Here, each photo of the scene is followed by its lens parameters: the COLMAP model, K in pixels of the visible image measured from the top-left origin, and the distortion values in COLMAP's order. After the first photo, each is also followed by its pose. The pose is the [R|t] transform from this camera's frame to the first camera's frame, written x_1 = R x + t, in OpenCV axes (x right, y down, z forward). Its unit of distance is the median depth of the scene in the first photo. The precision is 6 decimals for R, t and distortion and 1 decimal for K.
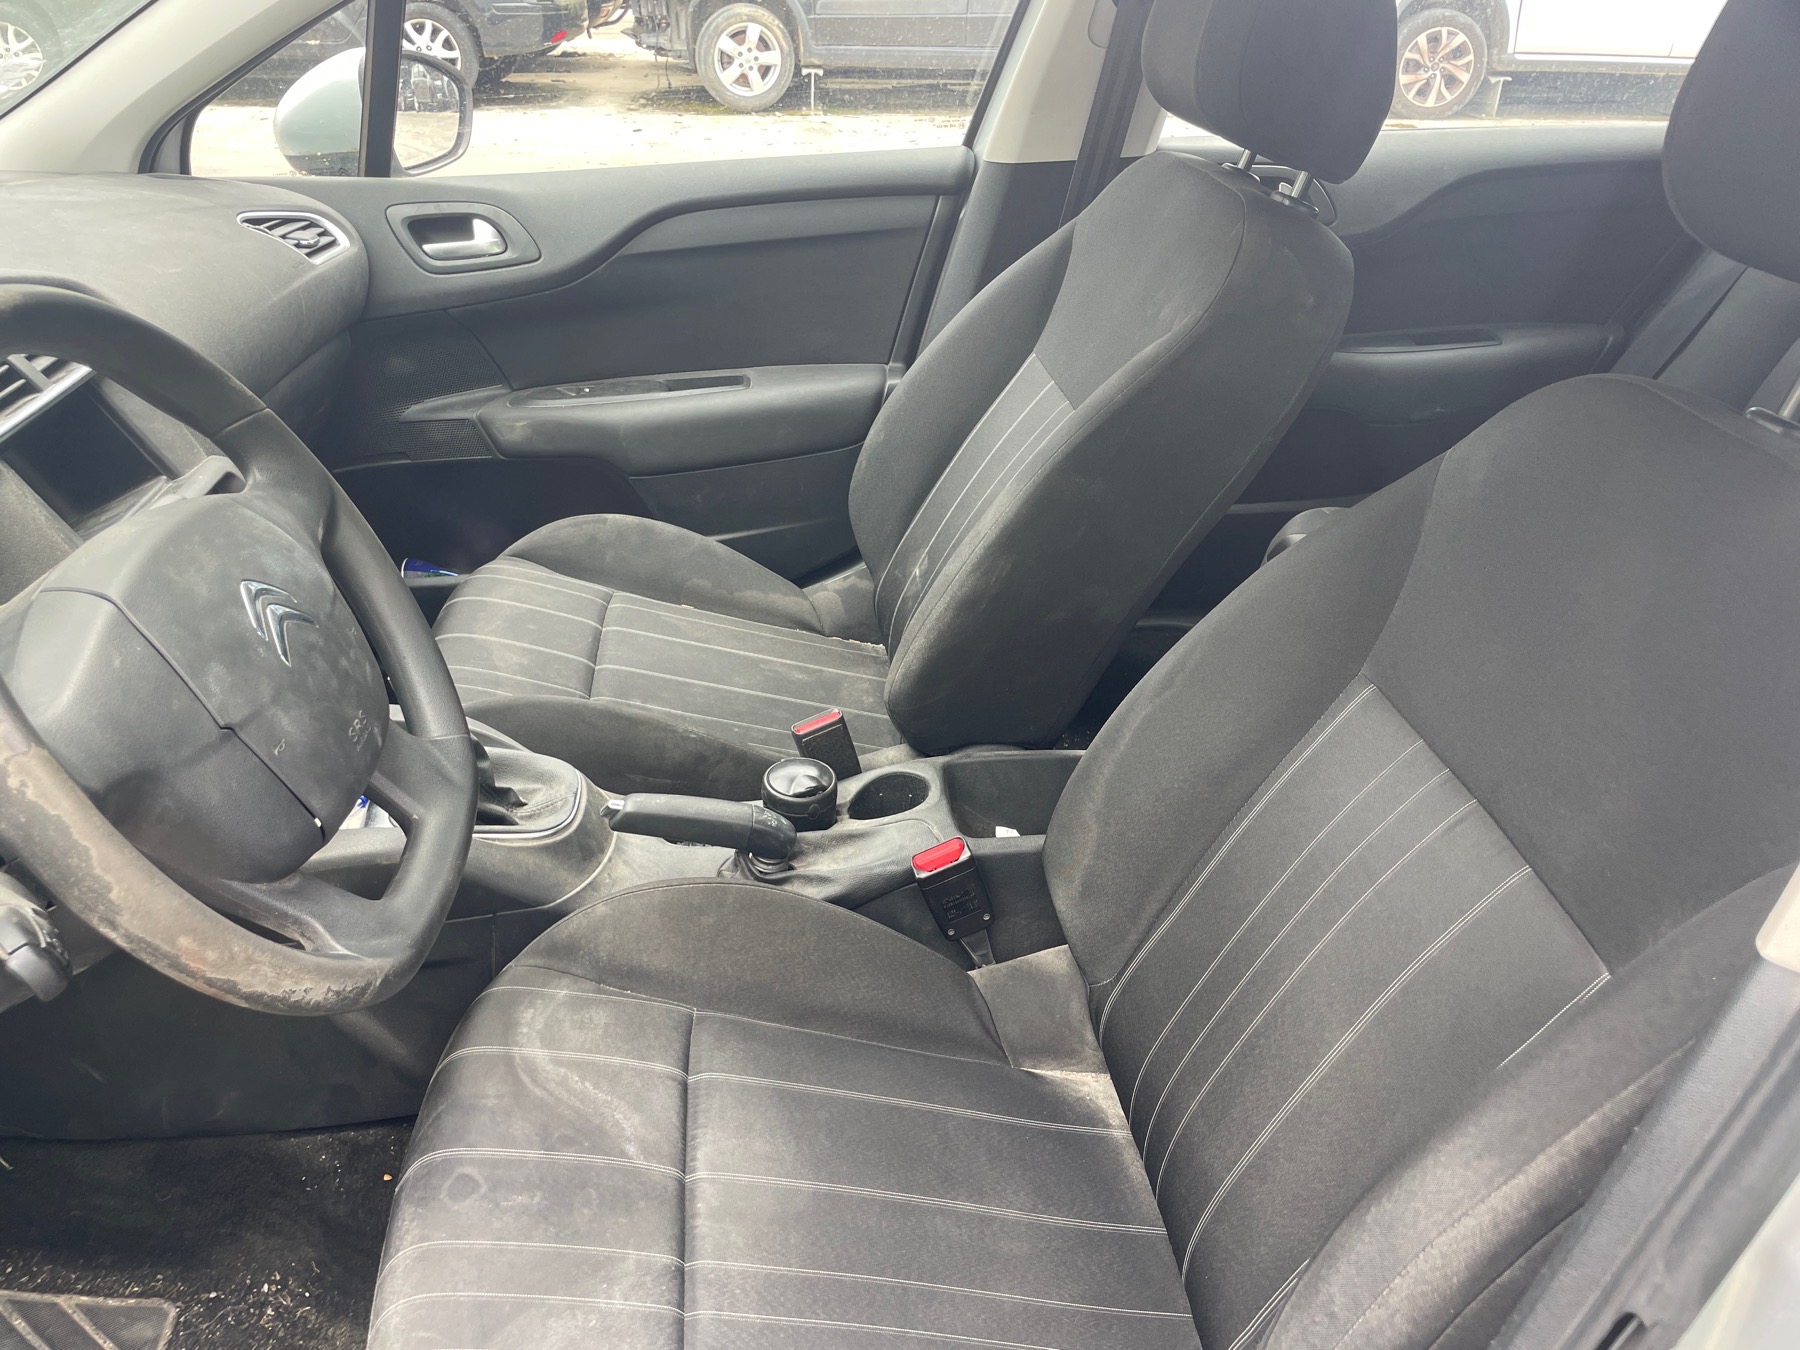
lens RADIAL K [[1363.7, 0, 877.1], [0, 1363.7, 681.0], [0, 0, 1]] dist [0.076327, -0.099809]
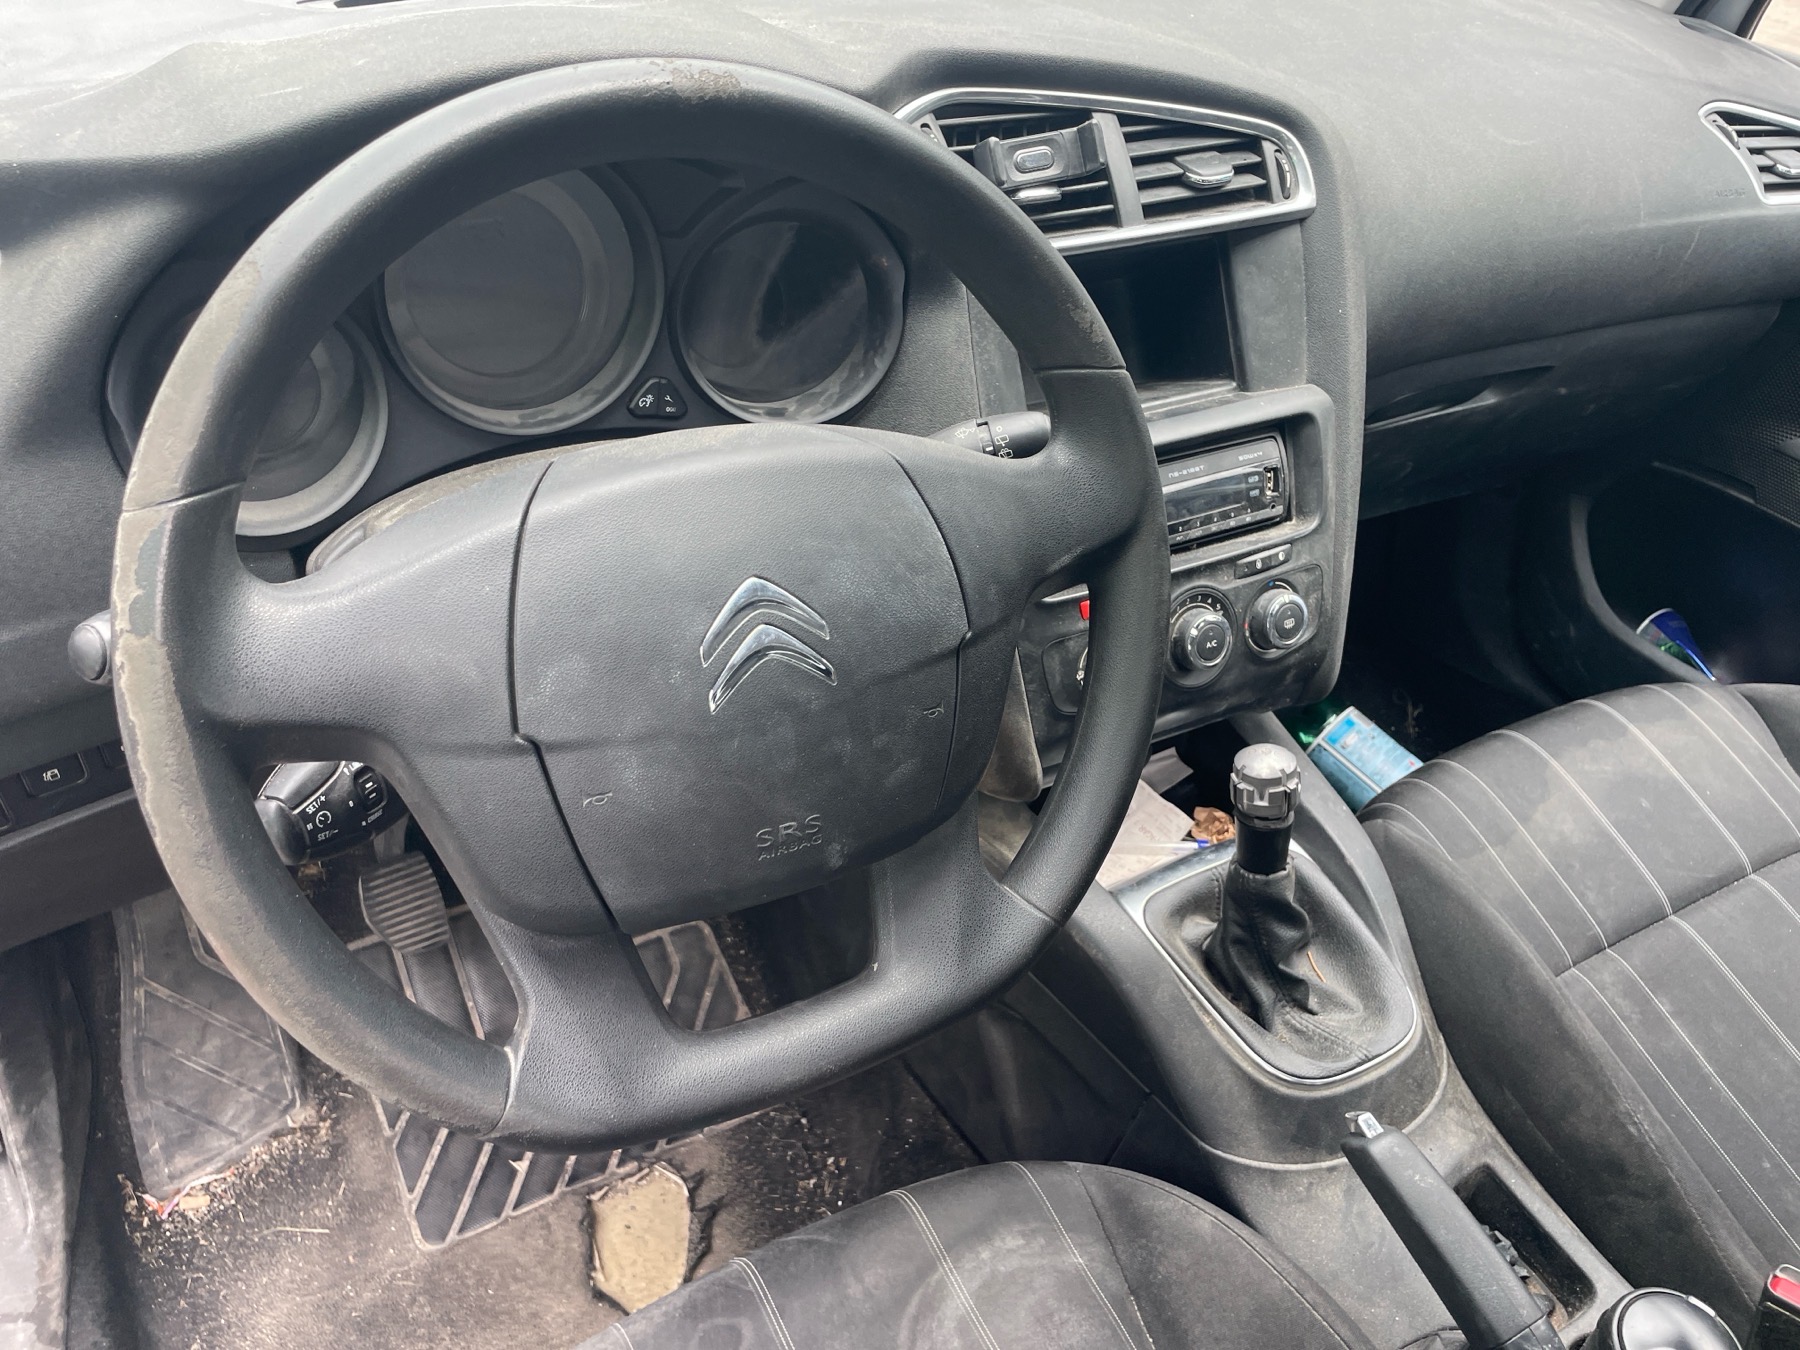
lens RADIAL K [[1363.7, 0, 882.0], [0, 1363.7, 686.6], [0, 0, 1]] dist [0.076327, -0.099809]
pose [[0.401034, 0.587672, -0.702718, 0.046250], [-0.501886, 0.782684, 0.368125, -0.179957], [0.766343, 0.205054, 0.608827, 0.368897]]
